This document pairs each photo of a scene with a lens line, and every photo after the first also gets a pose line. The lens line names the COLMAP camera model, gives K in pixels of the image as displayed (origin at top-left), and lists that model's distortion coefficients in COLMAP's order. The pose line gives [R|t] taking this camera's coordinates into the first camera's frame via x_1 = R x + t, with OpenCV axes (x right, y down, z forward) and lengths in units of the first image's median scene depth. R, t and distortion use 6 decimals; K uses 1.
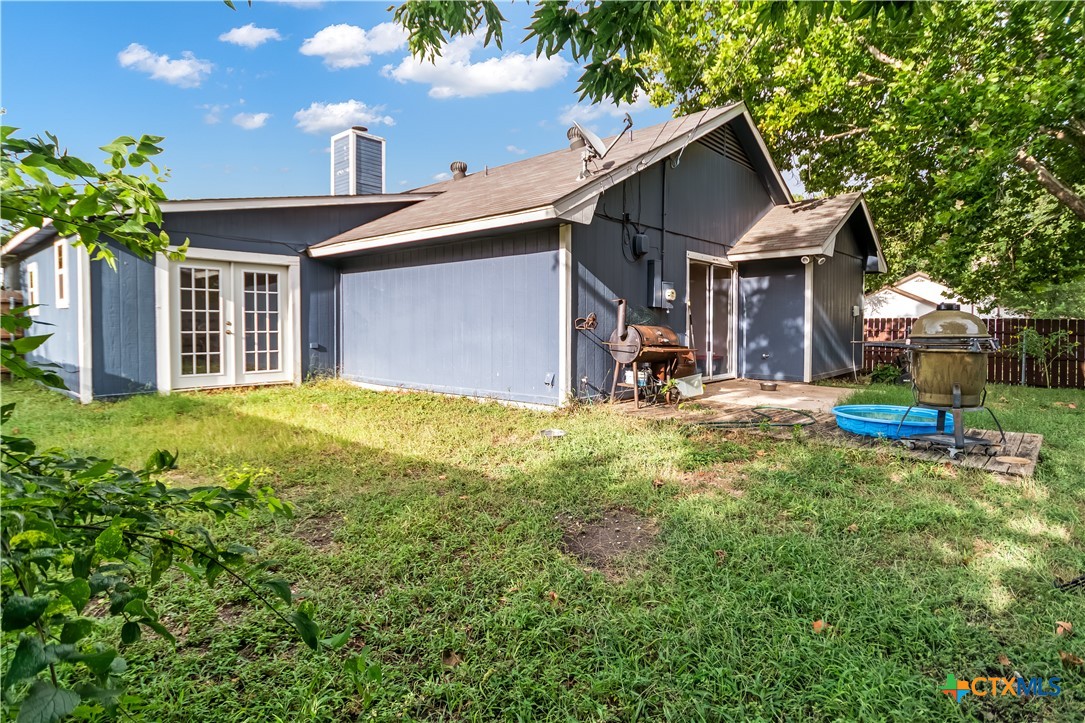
lens RADIAL K [[545.6, 0, 534.2], [0, 545.6, 339.7], [0, 0, 1]] dist [0.011123, -0.002810]
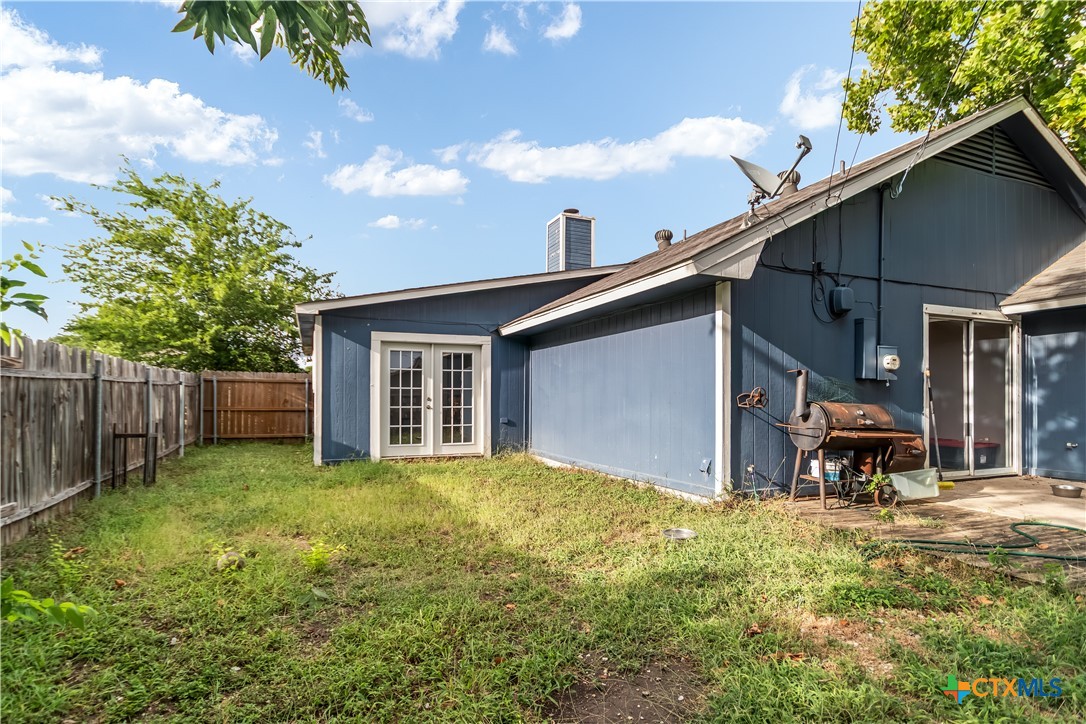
lens RADIAL K [[546.1, 0, 535.6], [0, 546.1, 395.3], [0, 0, 1]] dist [0.011123, -0.002810]
pose [[0.914107, -0.003252, -0.405461, 0.091057], [-0.010744, 0.999422, -0.032237, -0.004559], [0.405331, 0.033825, 0.913544, 0.082569]]
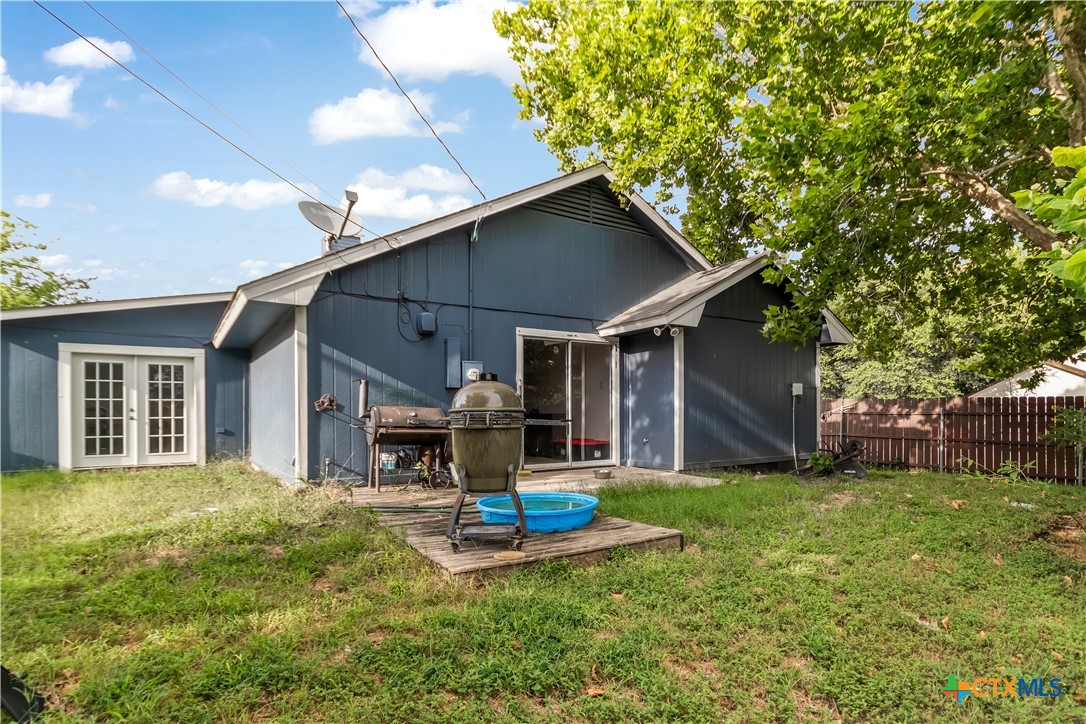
lens RADIAL K [[546.1, 0, 475.9], [0, 546.1, 414.8], [0, 0, 1]] dist [0.011123, -0.002810]
pose [[0.973852, -0.010238, -0.226951, 0.405445], [0.005659, 0.999767, -0.020816, 0.007518], [0.227111, 0.018987, 0.973684, 0.066629]]
